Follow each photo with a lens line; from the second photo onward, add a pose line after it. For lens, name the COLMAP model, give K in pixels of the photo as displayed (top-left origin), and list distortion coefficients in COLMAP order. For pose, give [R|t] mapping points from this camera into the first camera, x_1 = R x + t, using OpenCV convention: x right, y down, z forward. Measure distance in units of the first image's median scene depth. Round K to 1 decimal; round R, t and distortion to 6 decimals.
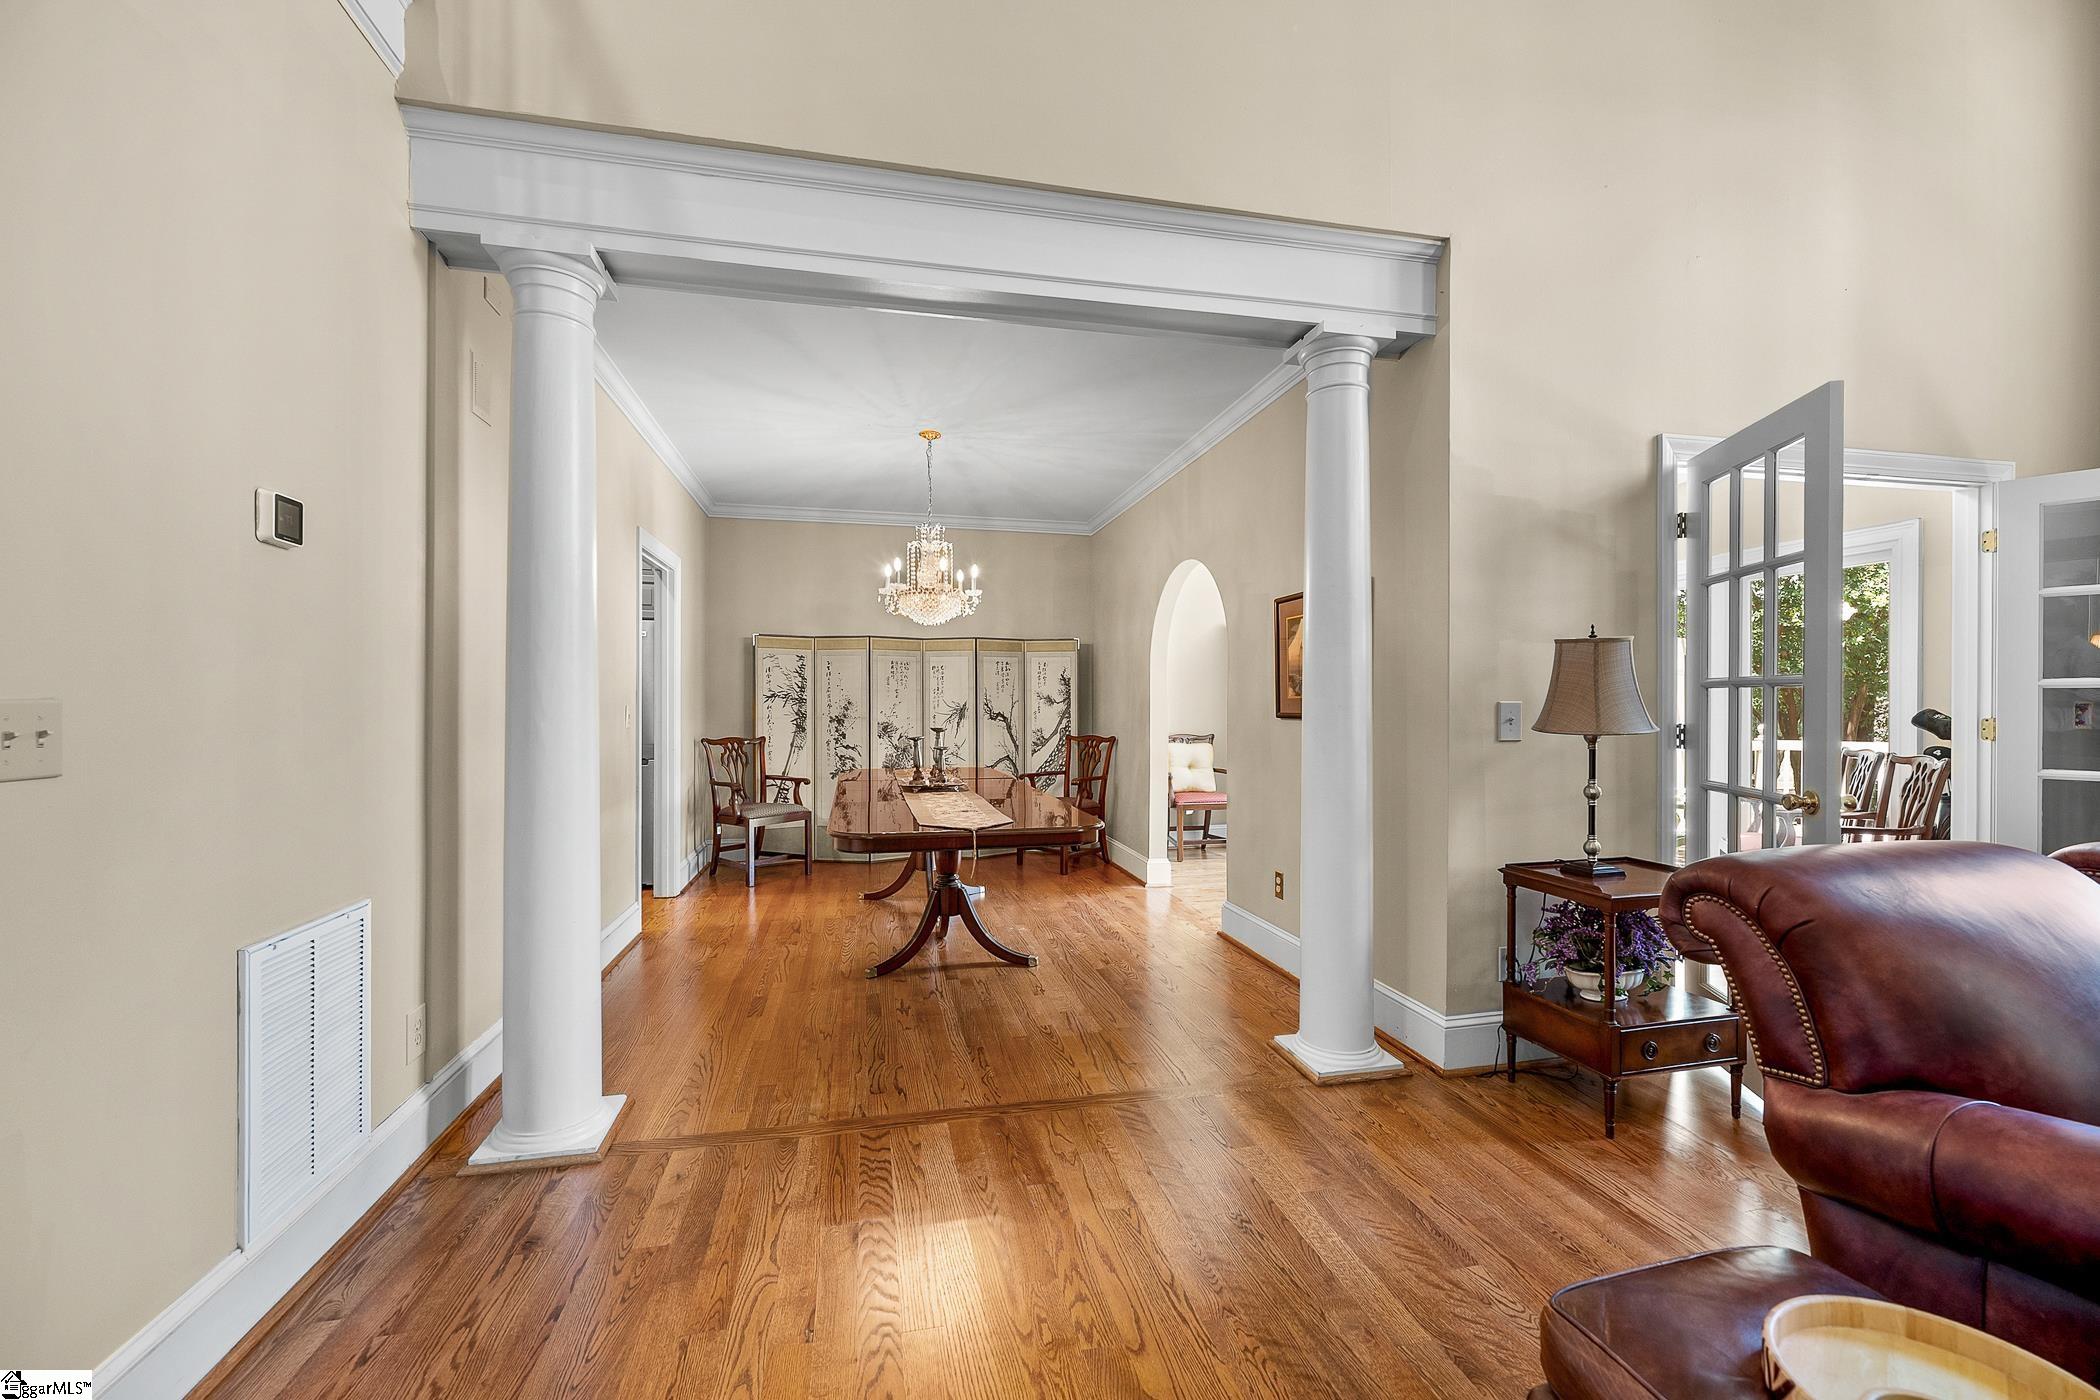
lens RADIAL K [[832.2, 0, 1047.6], [0, 832.2, 709.8], [0, 0, 1]] dist [-0.000759, -0.000252]
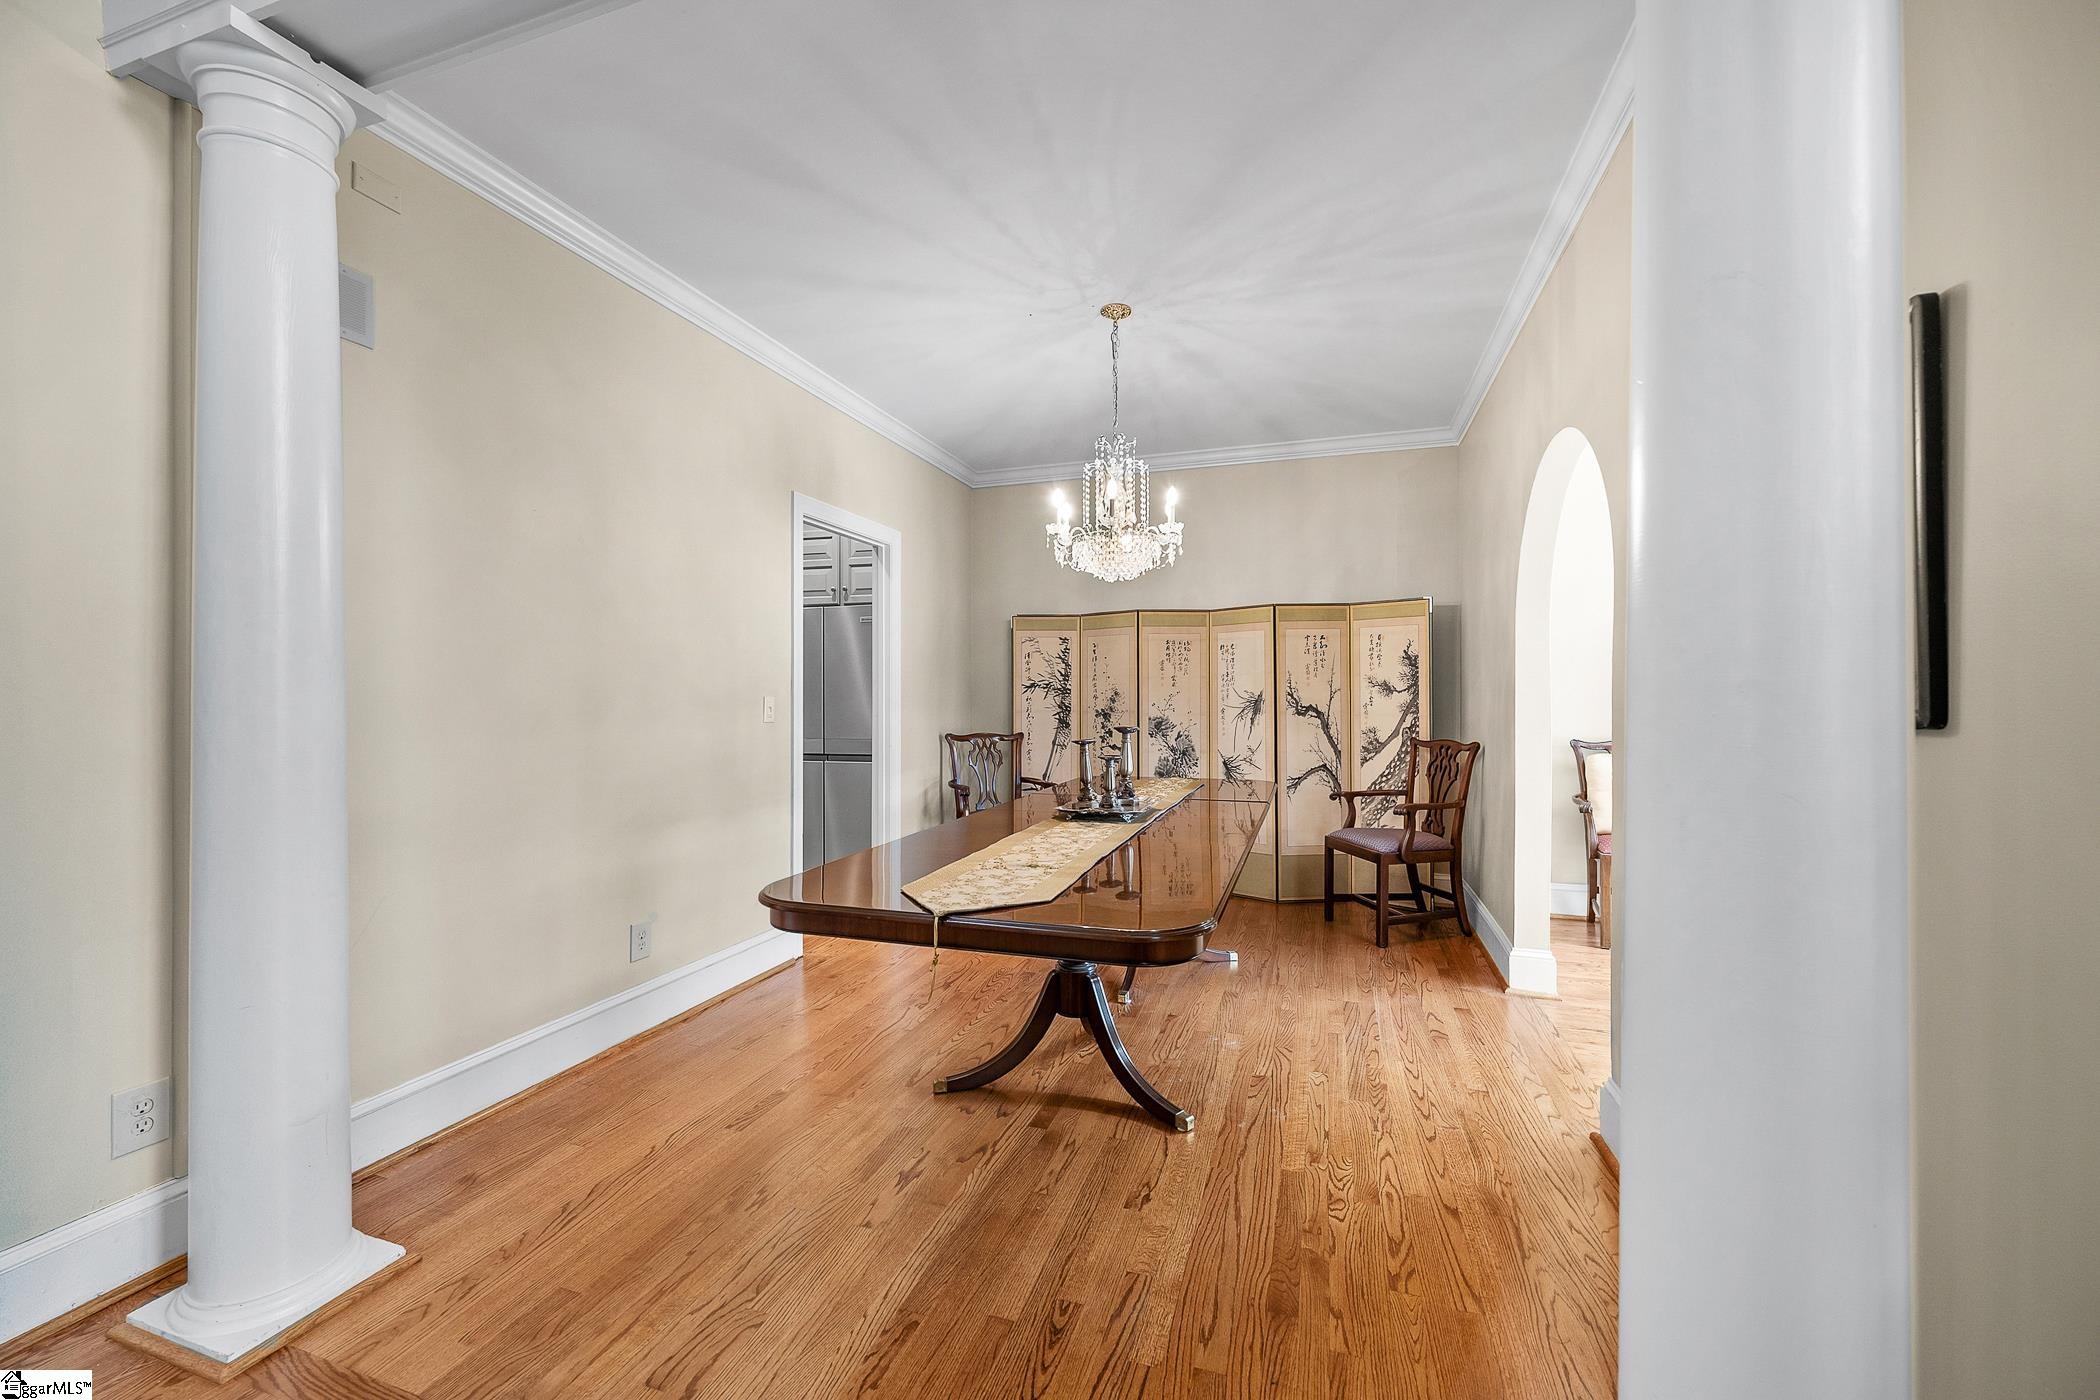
lens RADIAL K [[832.2, 0, 1050.6], [0, 832.2, 700.7], [0, 0, 1]] dist [-0.000759, -0.000252]
pose [[0.857725, -0.001585, -0.514107, 0.127759], [0.000383, 0.999997, -0.002445, 0.000938], [0.514109, 0.001900, 0.857723, 0.270475]]
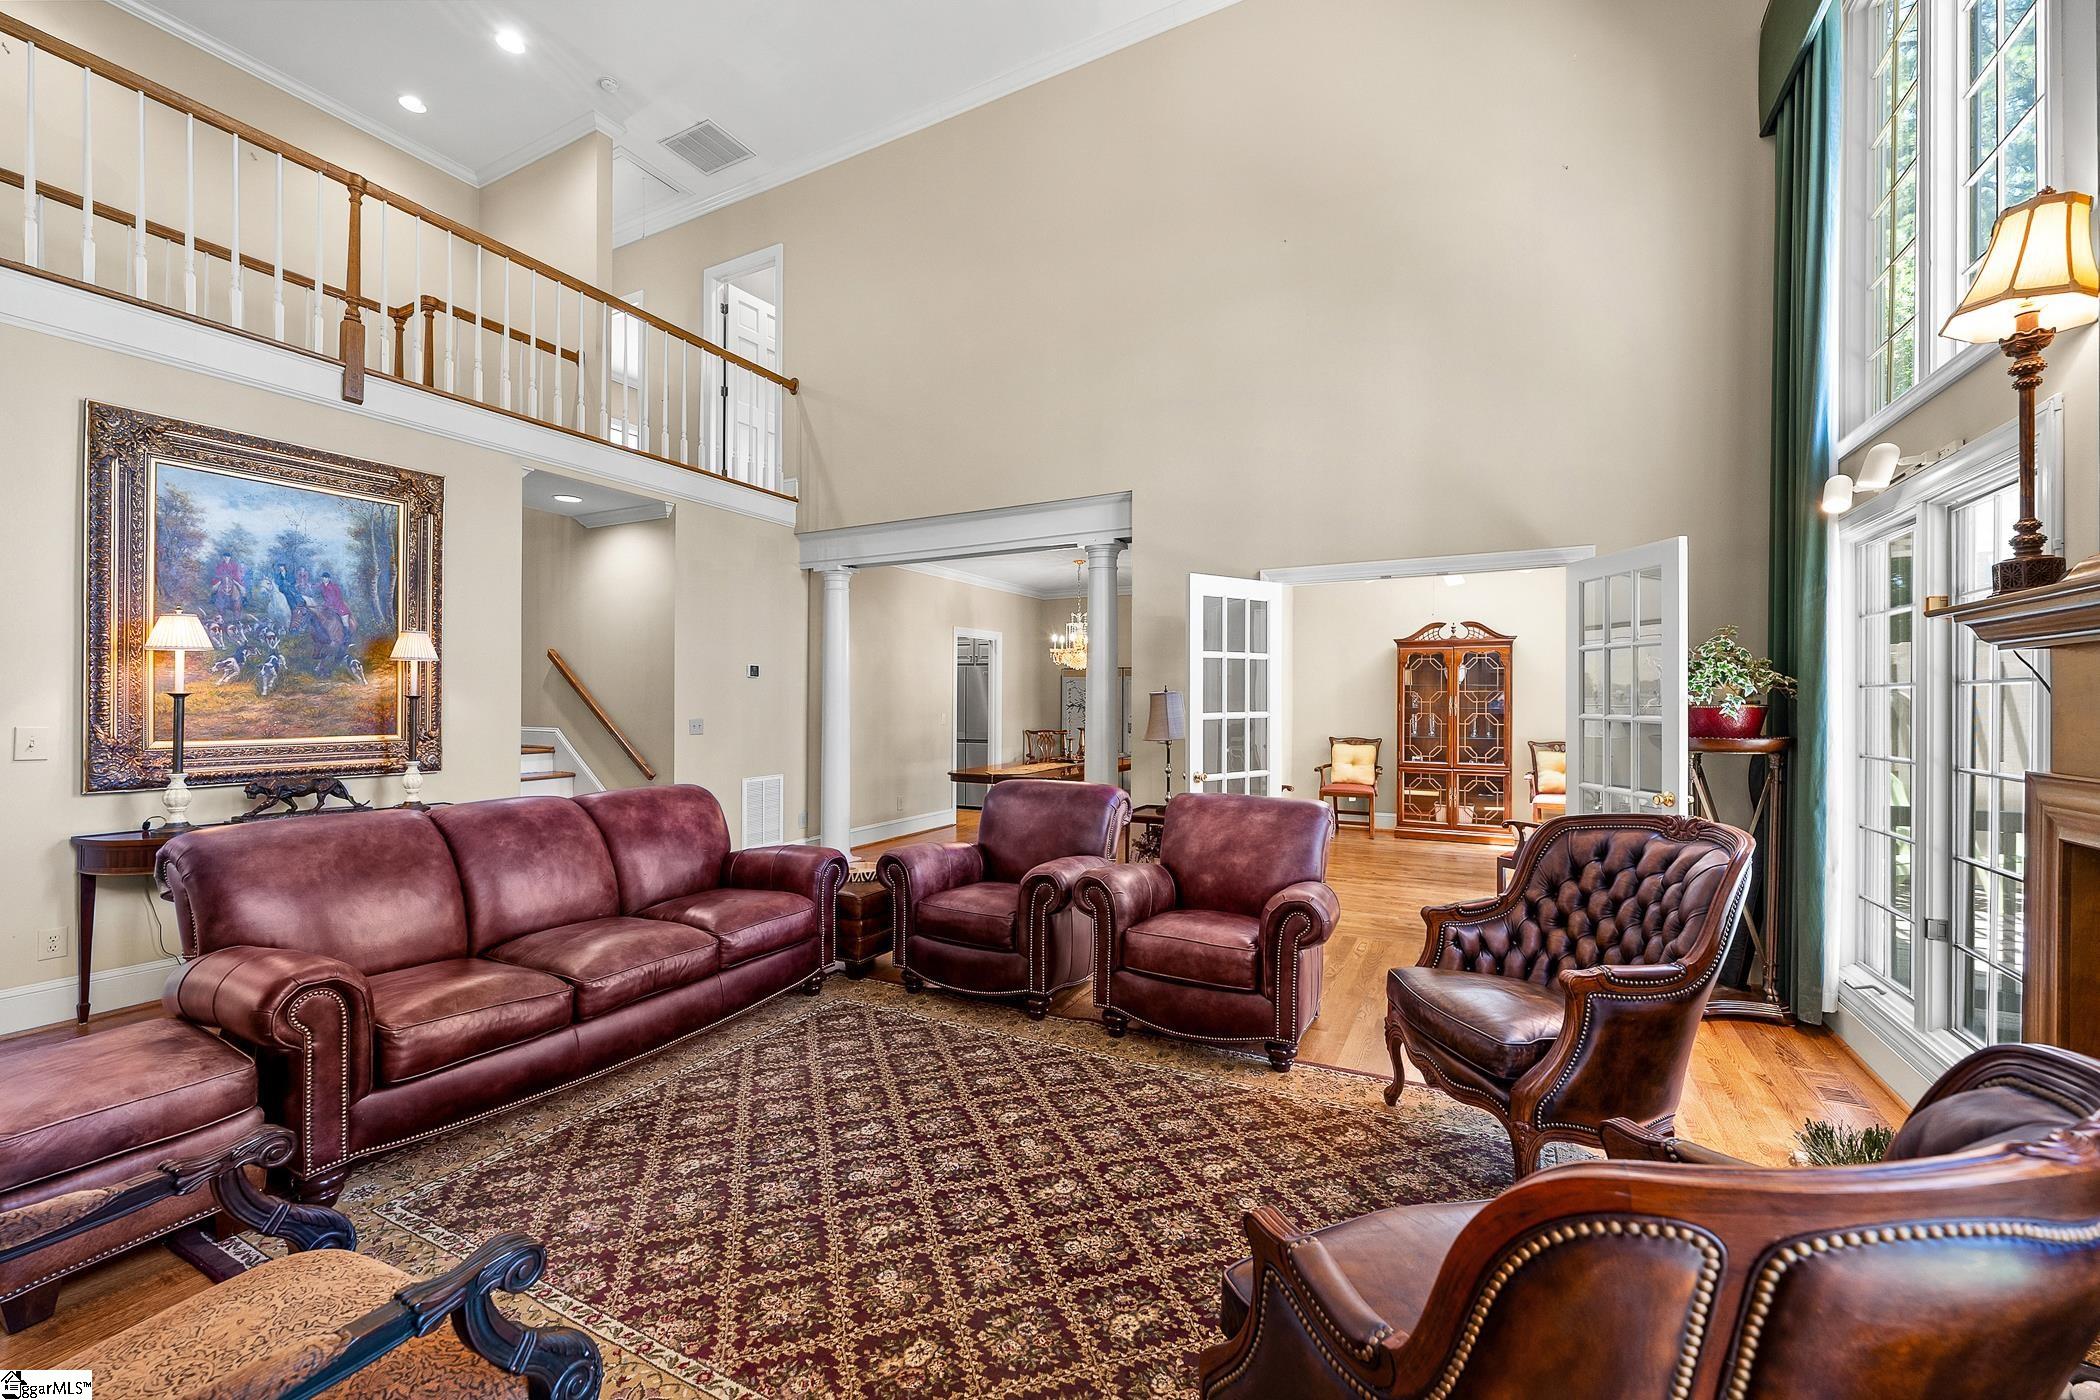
lens RADIAL K [[832.2, 0, 1048.4], [0, 832.2, 695.2], [0, 0, 1]] dist [-0.000759, -0.000252]
pose [[0.755725, -0.000540, -0.654888, 0.710939], [-0.005411, 0.999960, -0.007069, -0.025202], [0.654866, 0.008886, 0.755693, -0.276176]]
